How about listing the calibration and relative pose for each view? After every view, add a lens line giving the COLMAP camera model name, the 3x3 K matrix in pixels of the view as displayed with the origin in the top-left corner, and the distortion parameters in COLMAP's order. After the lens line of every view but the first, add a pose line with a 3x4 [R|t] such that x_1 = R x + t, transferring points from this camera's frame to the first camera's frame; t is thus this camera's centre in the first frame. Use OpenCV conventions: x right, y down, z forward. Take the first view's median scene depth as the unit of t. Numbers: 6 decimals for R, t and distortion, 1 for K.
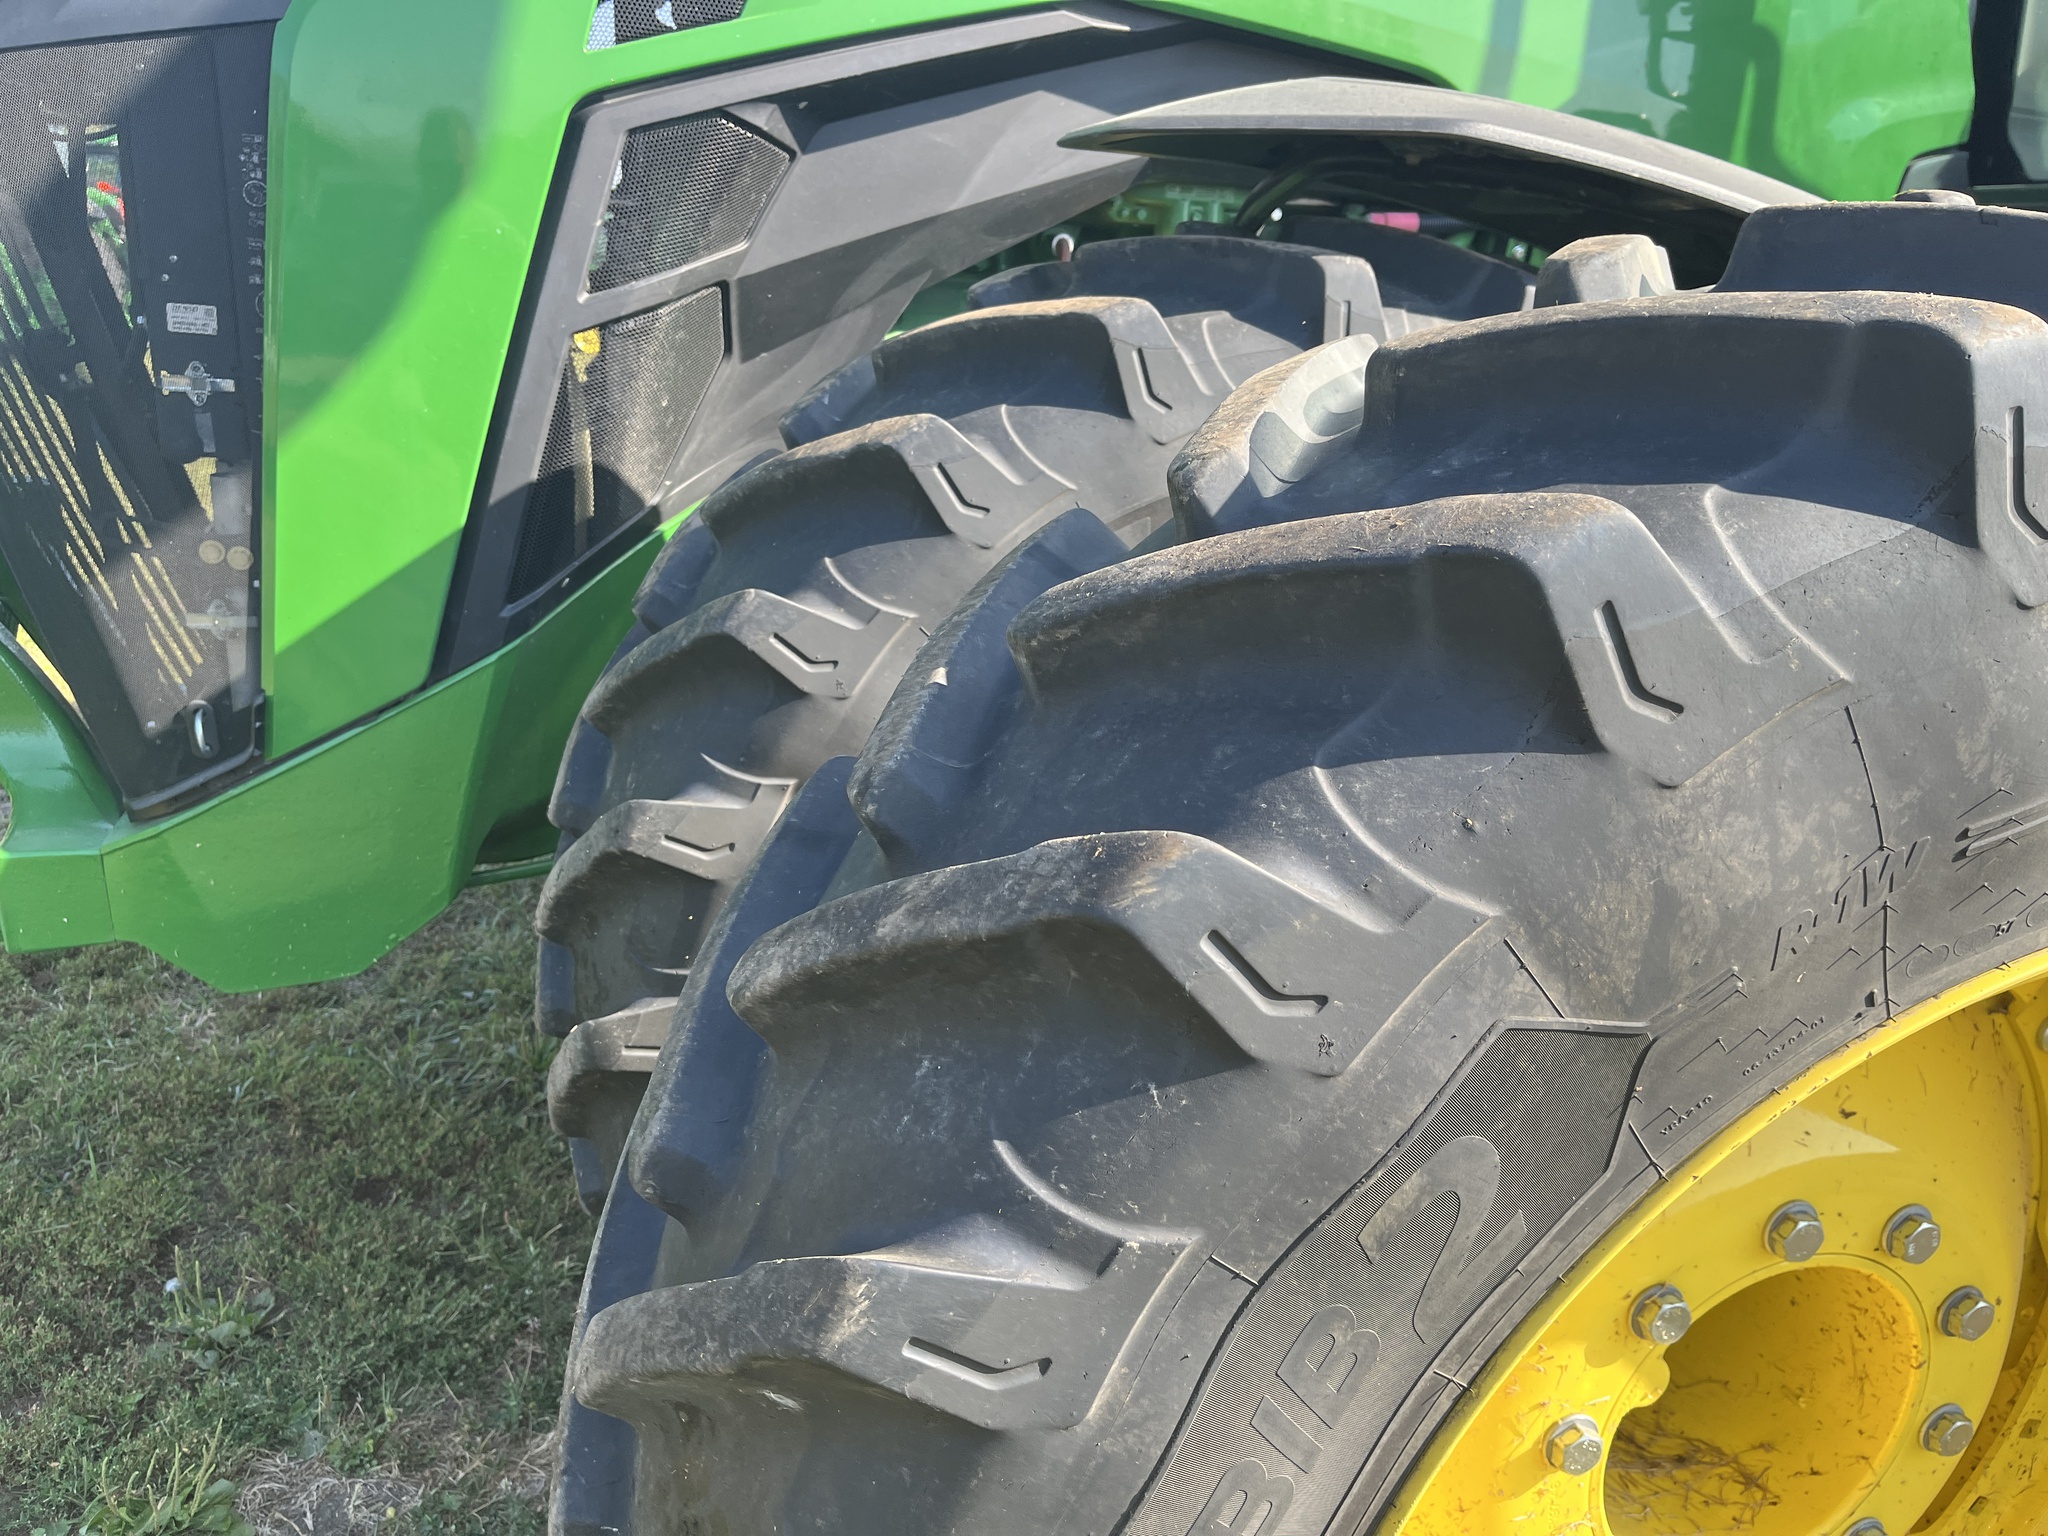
lens RADIAL K [[1533.2, 0, 1041.6], [0, 1533.2, 769.3], [0, 0, 1]] dist [0.069790, -0.107550]
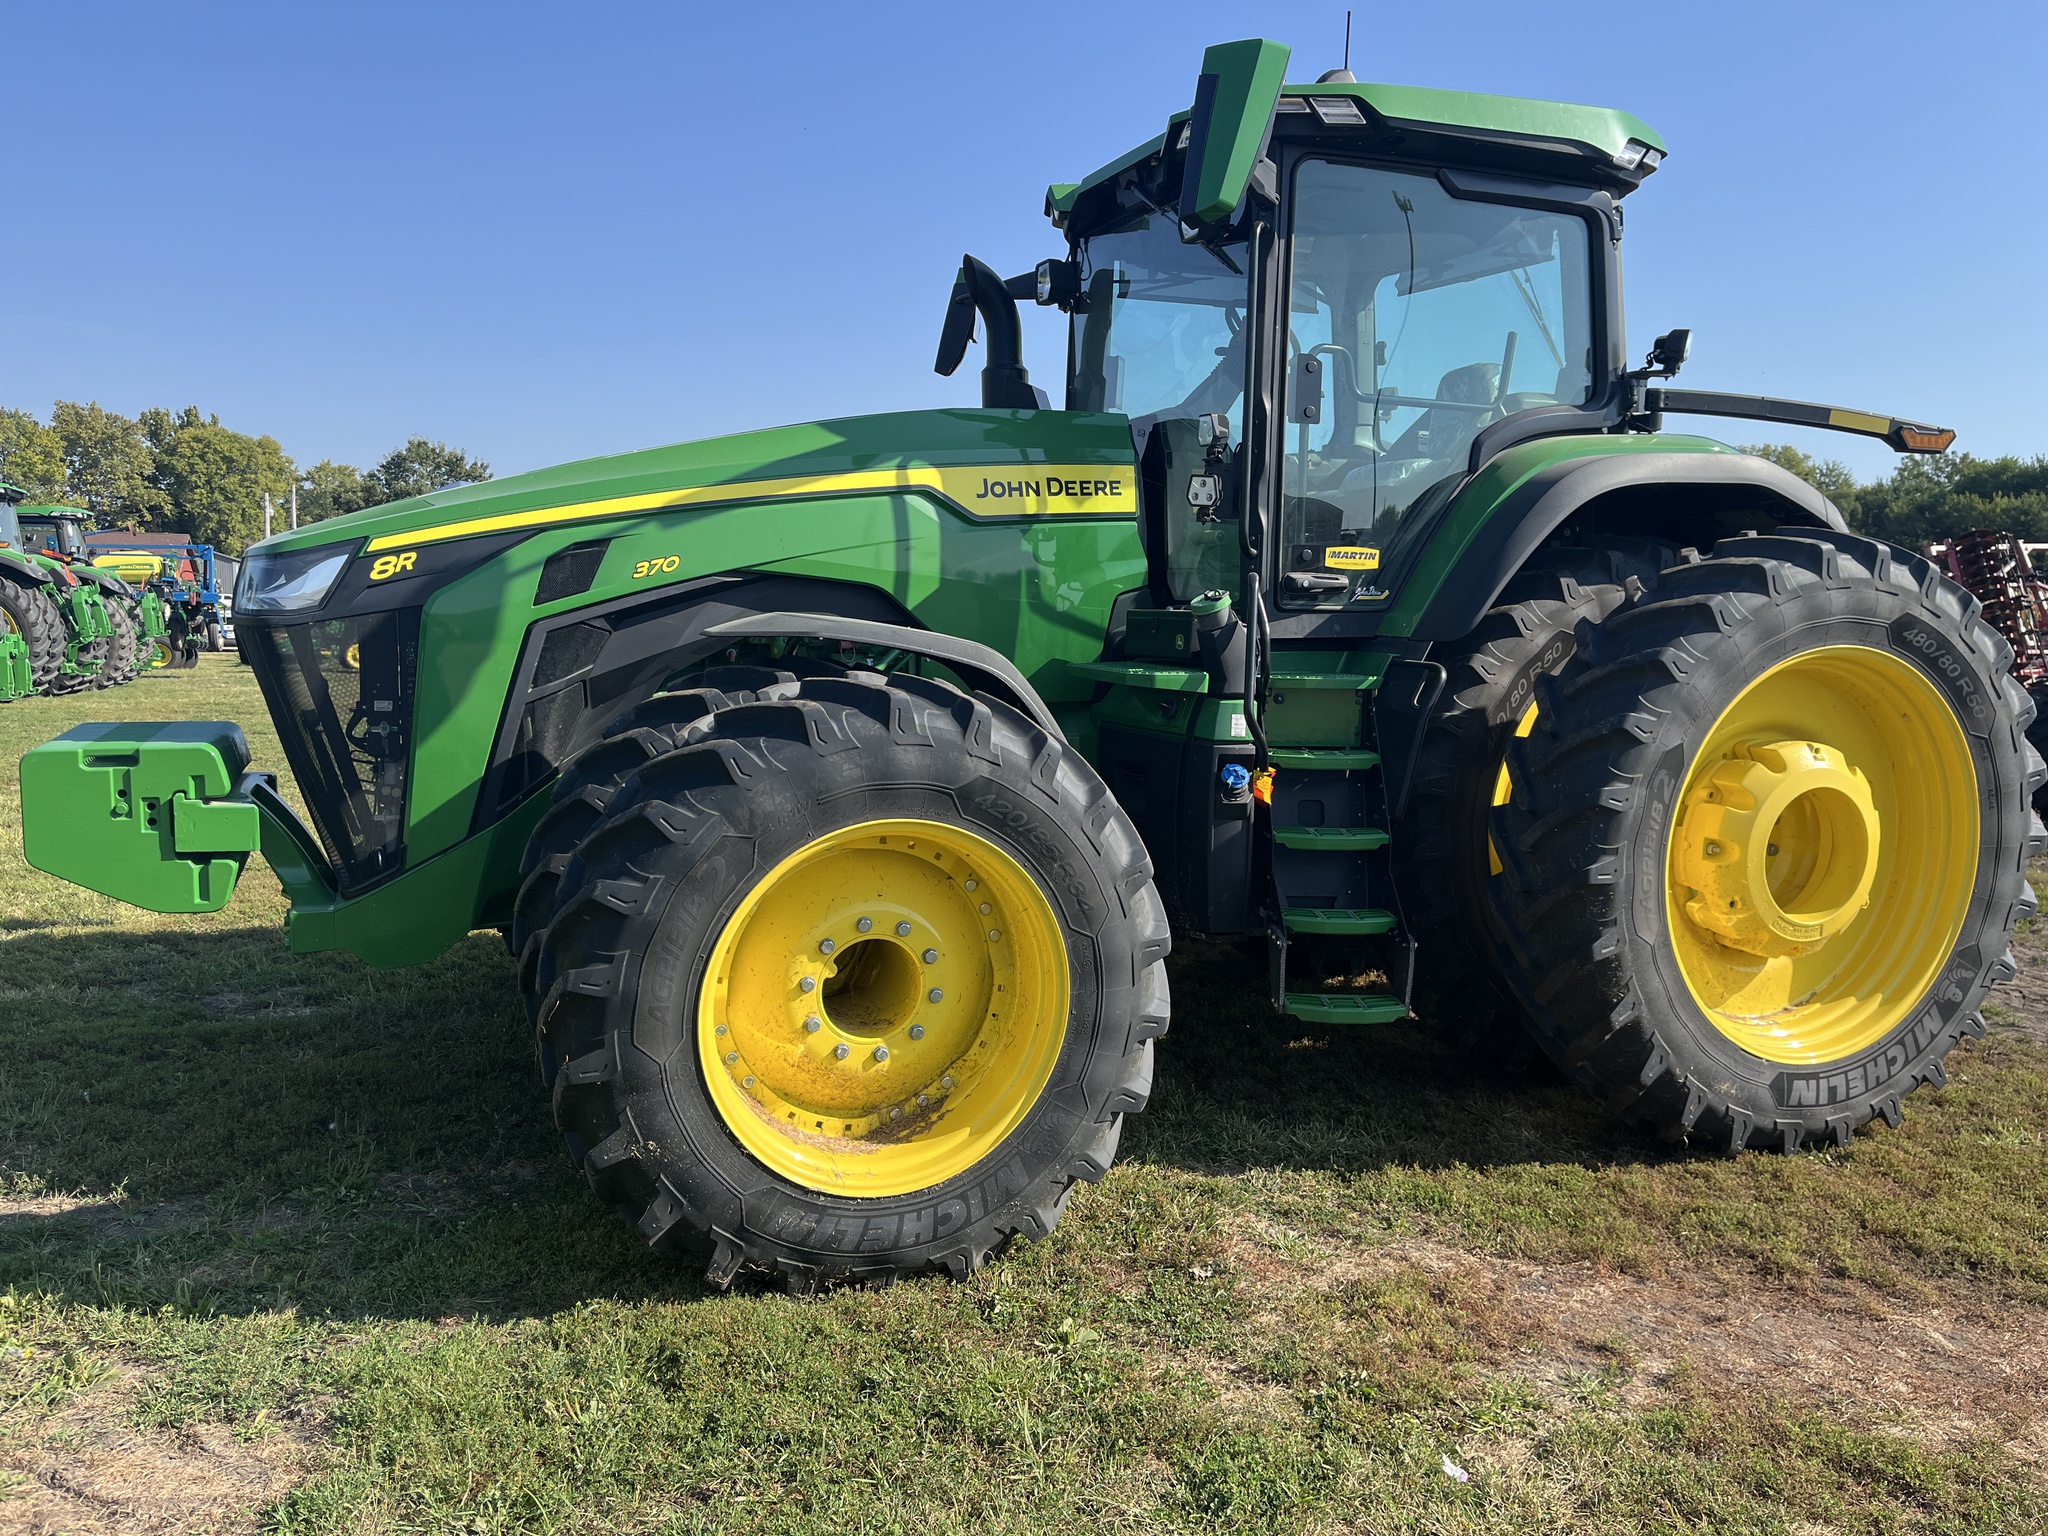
lens RADIAL K [[1525.4, 0, 1049.5], [0, 1525.4, 761.1], [0, 0, 1]] dist [0.076937, -0.110913]
pose [[0.995882, -0.049962, 0.075646, 0.952015], [0.063272, 0.980645, -0.185288, 0.886336], [-0.064925, 0.189311, 0.979768, -3.980122]]
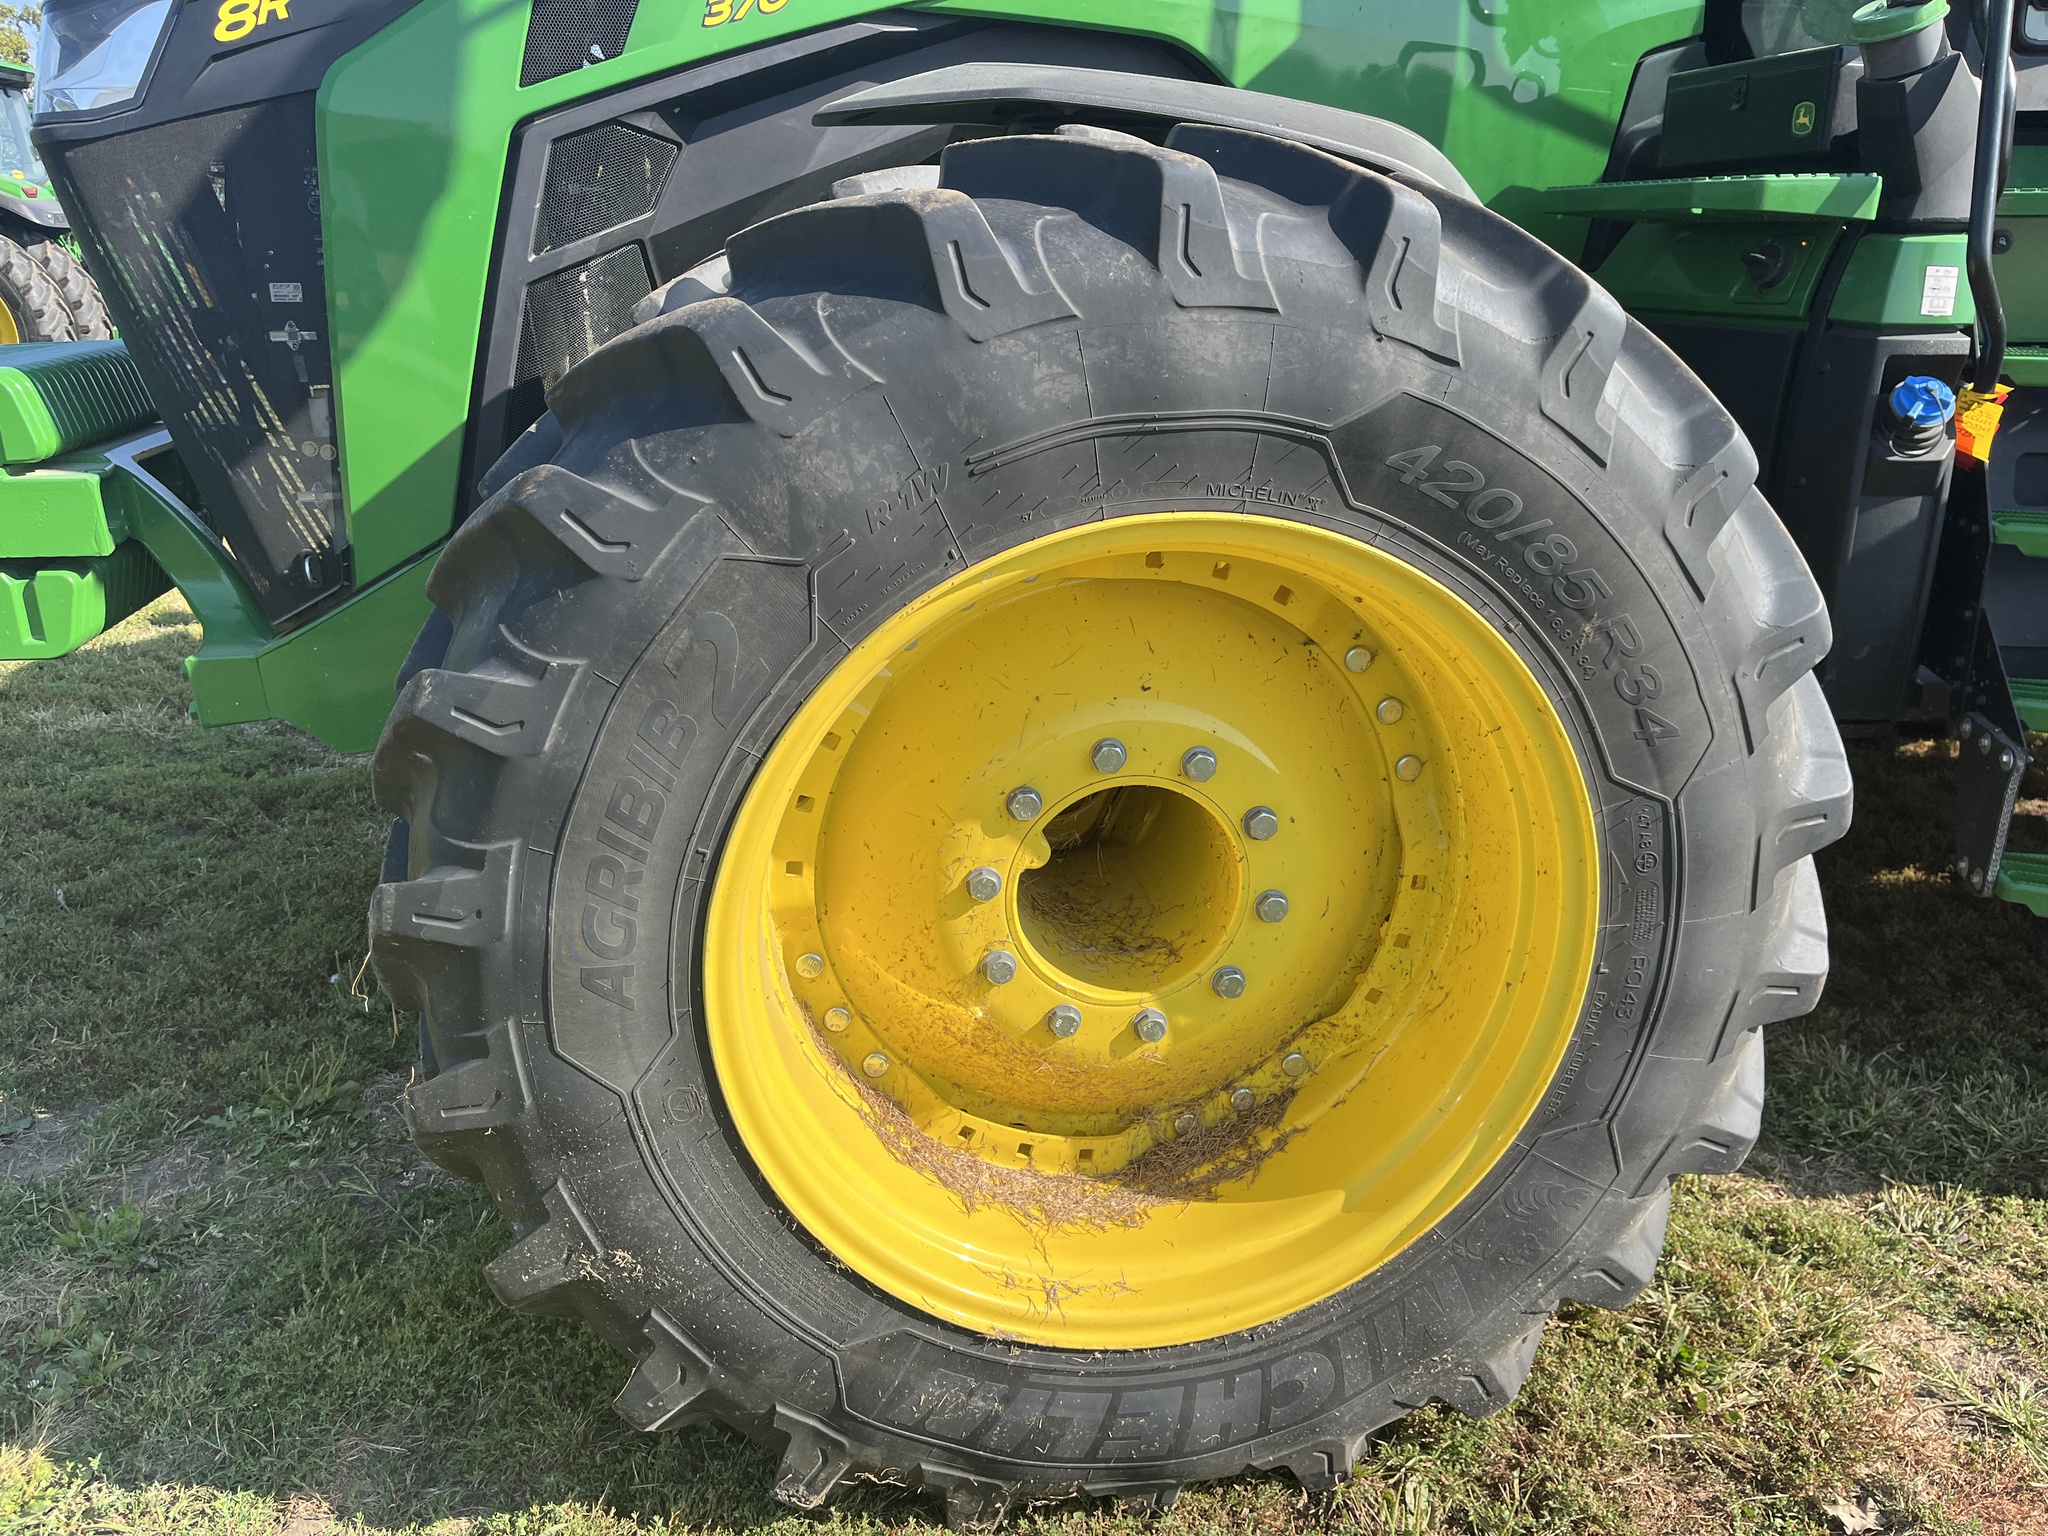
lens RADIAL K [[1525.4, 0, 1049.5], [0, 1525.4, 761.1], [0, 0, 1]] dist [0.076937, -0.110913]
pose [[0.987498, -0.029884, -0.154776, 0.951548], [0.033418, 0.999236, 0.020282, 0.375330], [0.154052, -0.025201, 0.987741, -0.902755]]
